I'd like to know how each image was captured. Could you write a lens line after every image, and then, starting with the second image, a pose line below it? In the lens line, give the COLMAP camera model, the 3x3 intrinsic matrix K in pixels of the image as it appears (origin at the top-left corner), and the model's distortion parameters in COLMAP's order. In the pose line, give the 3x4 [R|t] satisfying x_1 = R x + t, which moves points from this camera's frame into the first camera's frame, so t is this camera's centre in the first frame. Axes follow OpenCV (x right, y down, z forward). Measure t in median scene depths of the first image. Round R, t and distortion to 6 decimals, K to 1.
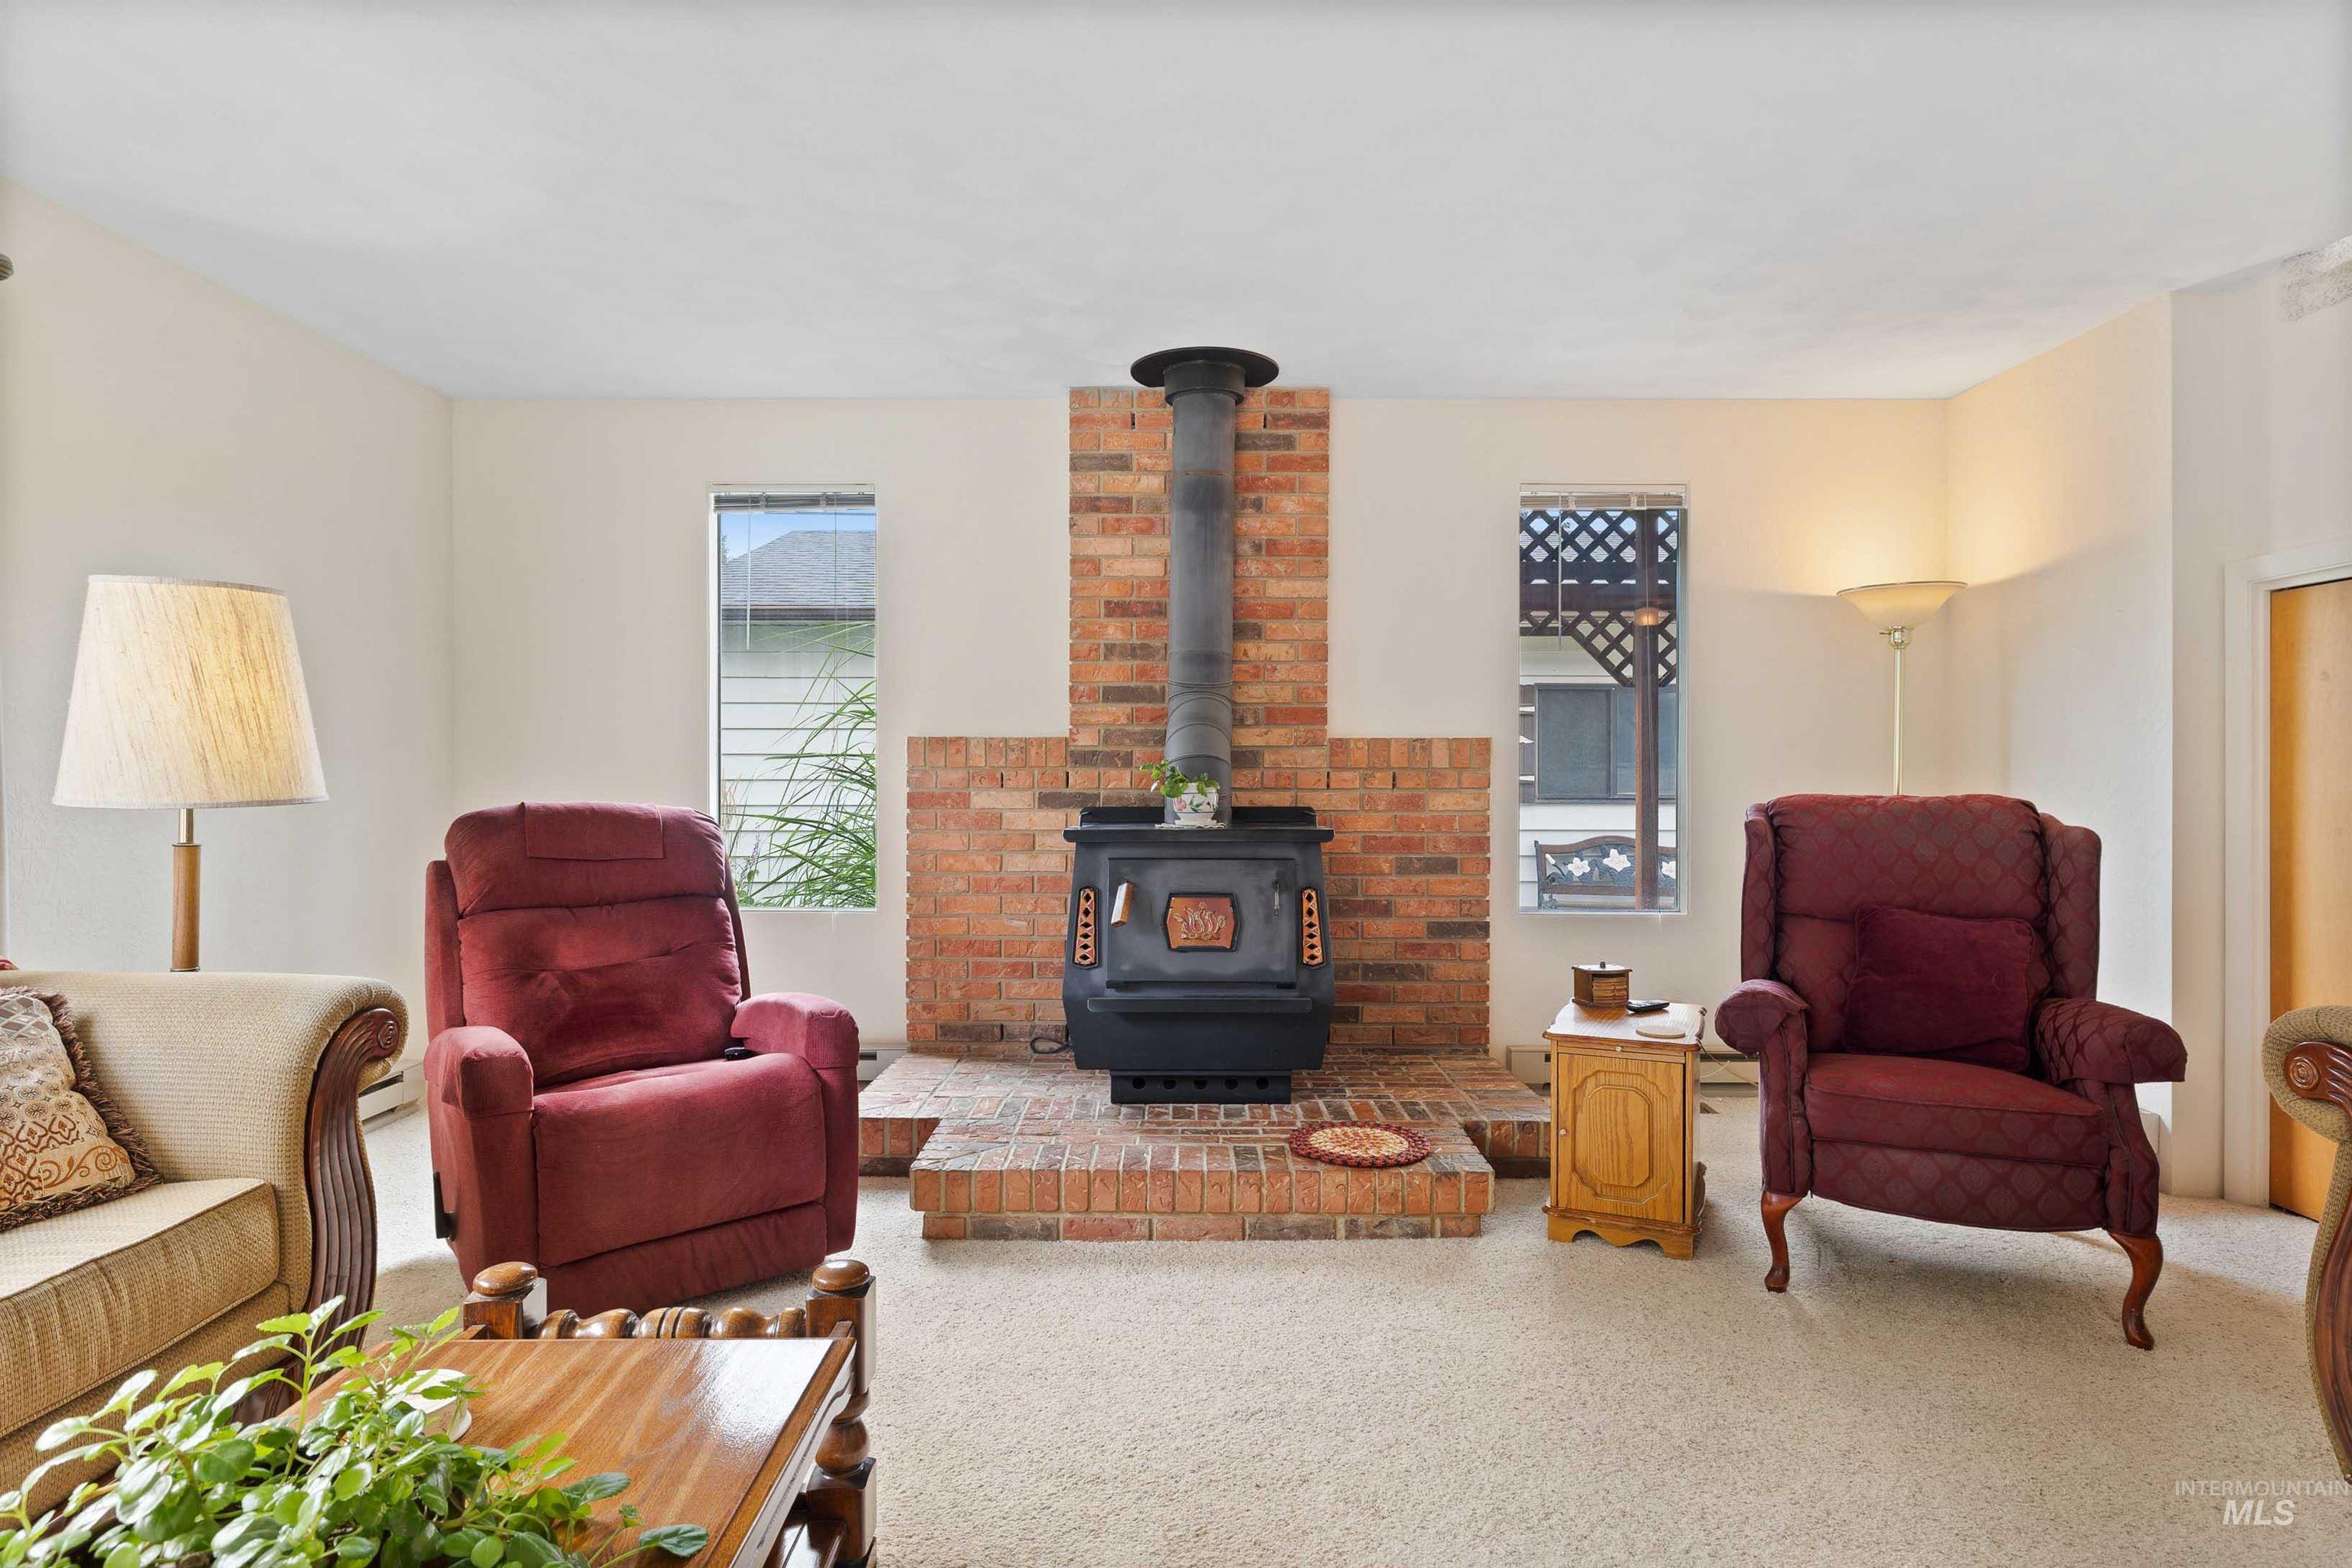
lens RADIAL K [[1255.5, 0, 1181.7], [0, 1255.5, 777.0], [0, 0, 1]] dist [0.004307, 0.000287]
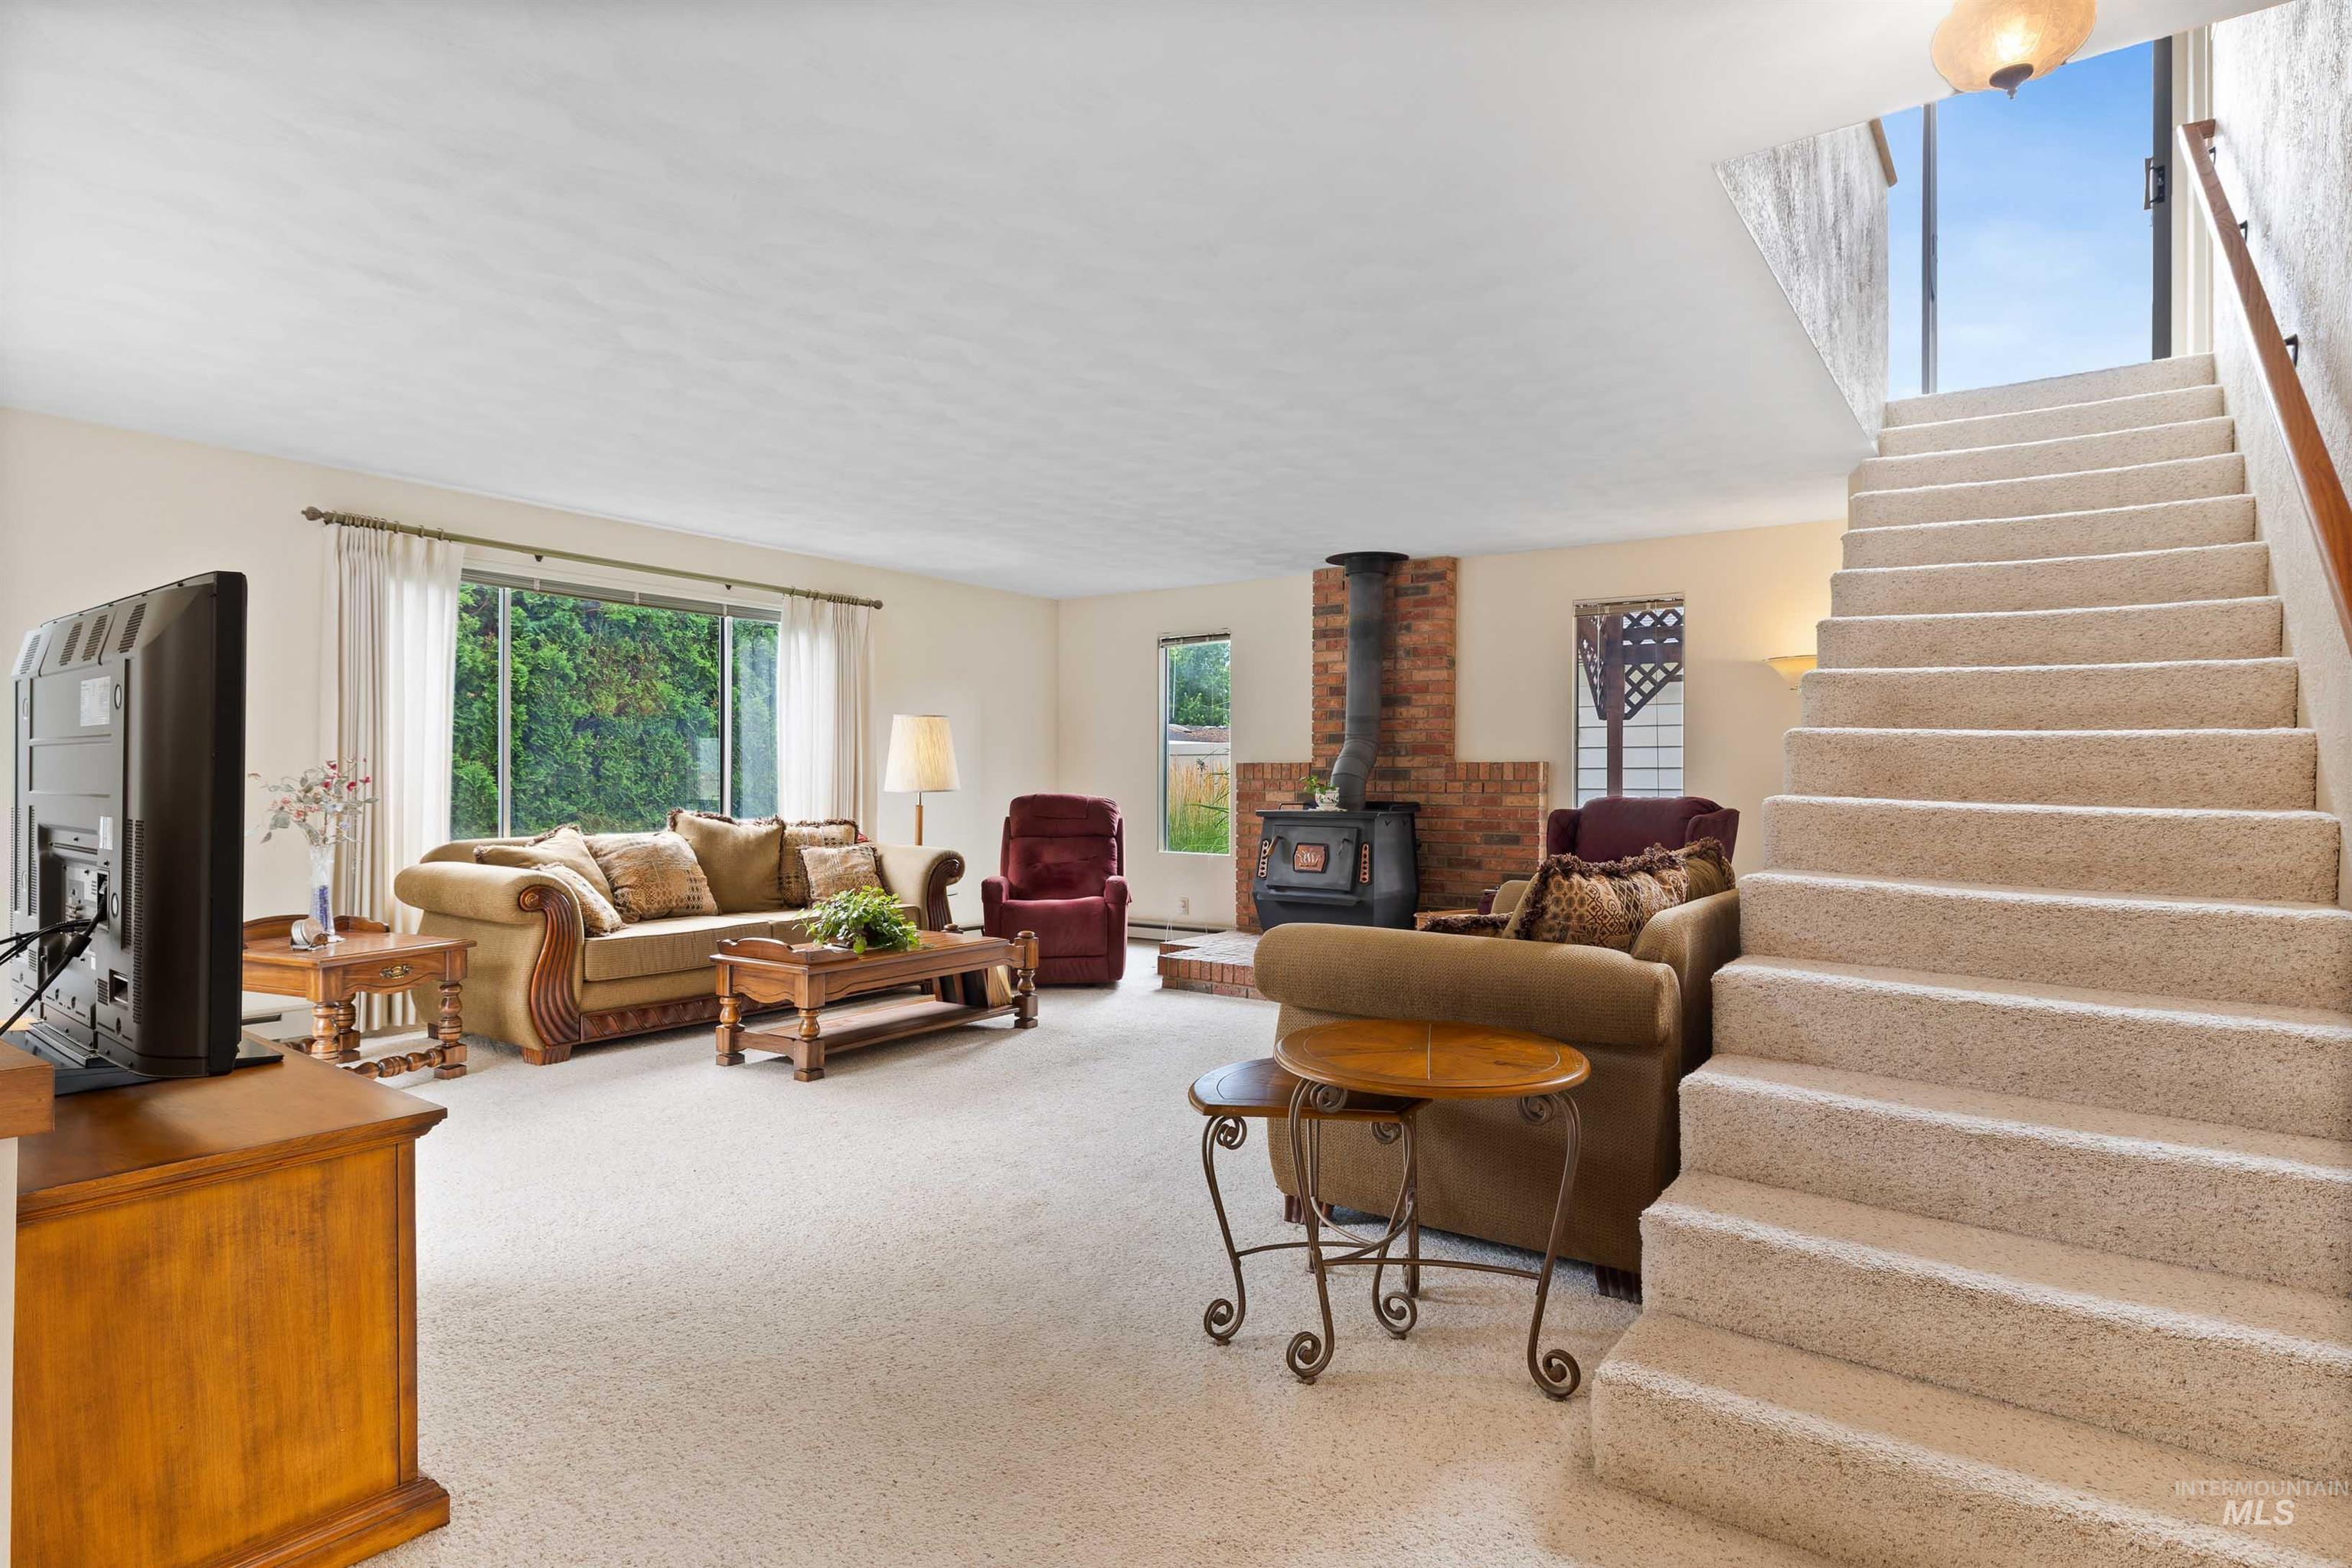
lens RADIAL K [[1255.5, 0, 1168.5], [0, 1255.5, 778.4], [0, 0, 1]] dist [0.004307, 0.000287]
pose [[0.816660, 0.002318, -0.577114, 0.789787], [-0.006841, 0.999961, -0.005663, 0.002637], [0.577078, 0.008573, 0.816644, -0.601249]]
